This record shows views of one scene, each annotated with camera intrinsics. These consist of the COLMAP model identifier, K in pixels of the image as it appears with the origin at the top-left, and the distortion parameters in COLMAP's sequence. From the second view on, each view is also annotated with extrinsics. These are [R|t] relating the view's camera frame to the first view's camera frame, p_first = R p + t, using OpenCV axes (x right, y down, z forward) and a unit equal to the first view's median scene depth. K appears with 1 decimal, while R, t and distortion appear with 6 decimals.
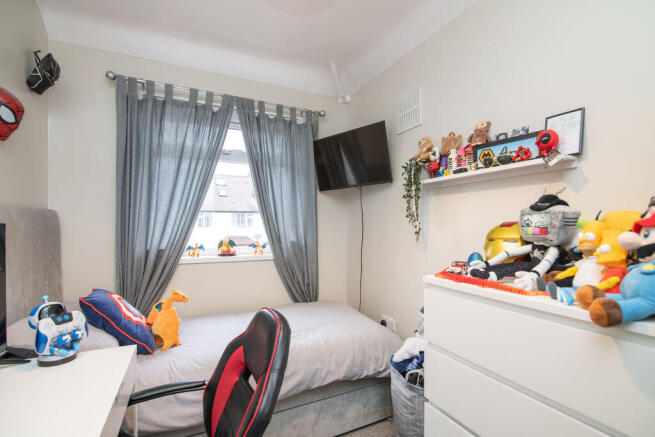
lens RADIAL K [[305.9, 0, 324.4], [0, 305.9, 229.3], [0, 0, 1]] dist [-0.032314, 0.004847]
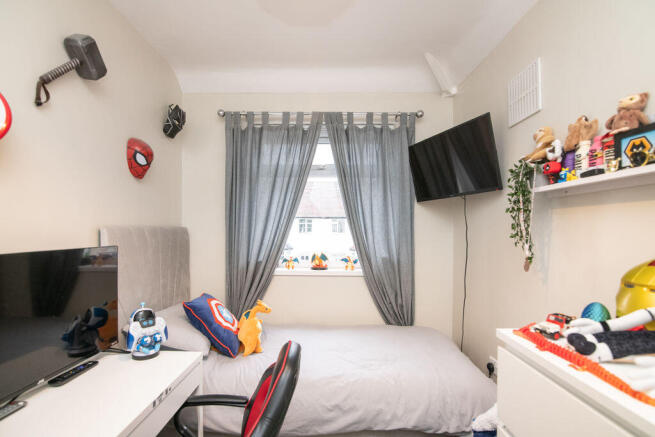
lens RADIAL K [[305.9, 0, 324.4], [0, 305.9, 229.3], [0, 0, 1]] dist [-0.032314, 0.004847]
pose [[0.887041, 0.006599, -0.461643, 0.203017], [-0.008161, 0.999966, -0.001388, -0.055079], [0.461618, 0.004998, 0.887065, 0.122498]]
